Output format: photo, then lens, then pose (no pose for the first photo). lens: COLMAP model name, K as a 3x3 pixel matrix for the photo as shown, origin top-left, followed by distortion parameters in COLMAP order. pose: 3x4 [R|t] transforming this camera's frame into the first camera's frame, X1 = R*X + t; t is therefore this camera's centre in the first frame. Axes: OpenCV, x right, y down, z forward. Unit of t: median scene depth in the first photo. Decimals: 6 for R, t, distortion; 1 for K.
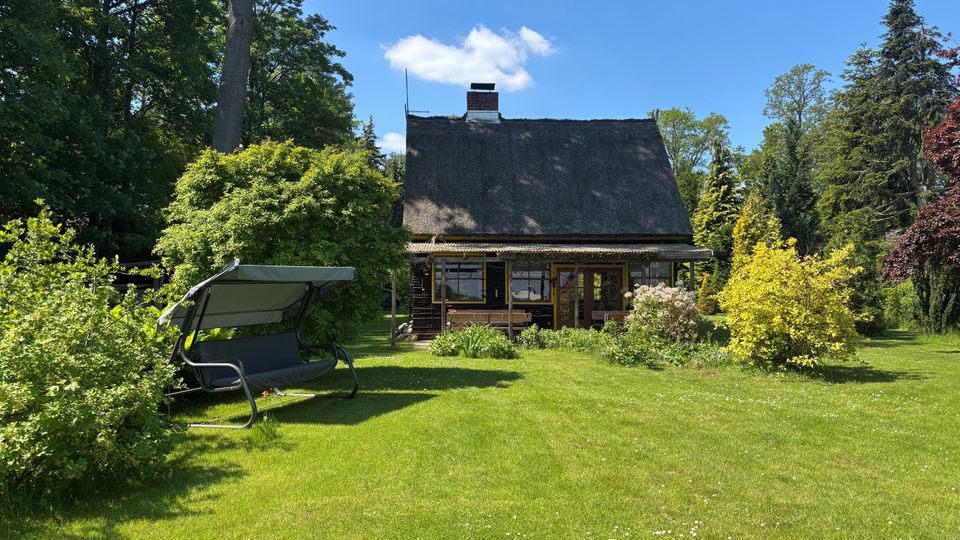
lens RADIAL K [[719.3, 0, 480.0], [0, 719.3, 270.0], [0, 0, 1]] dist [0.076618, -0.103214]
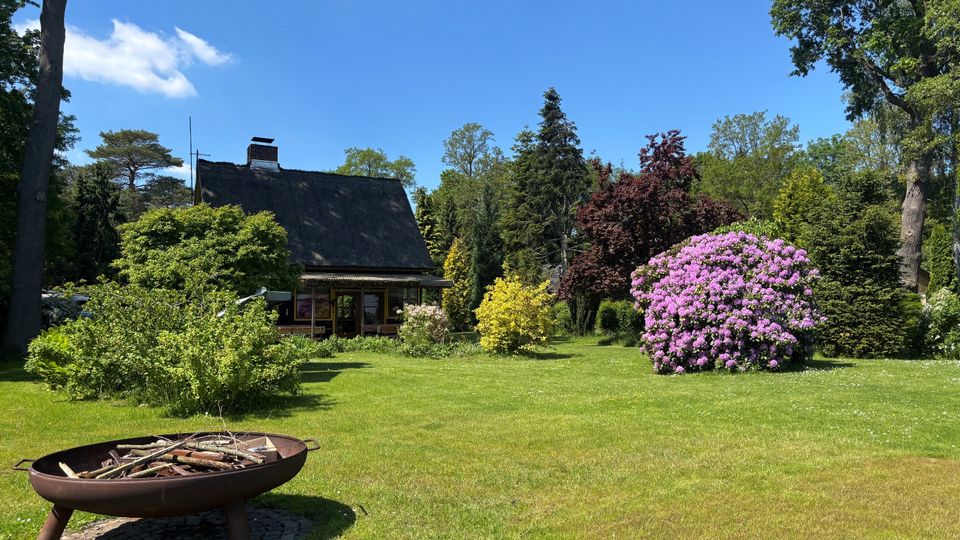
lens RADIAL K [[719.3, 0, 480.0], [0, 719.3, 270.0], [0, 0, 1]] dist [0.076618, -0.103214]
pose [[0.900446, 0.021007, 0.434460, -0.204227], [-0.007524, 0.999436, -0.032731, -0.001433], [-0.434902, 0.026203, 0.900096, -0.253475]]
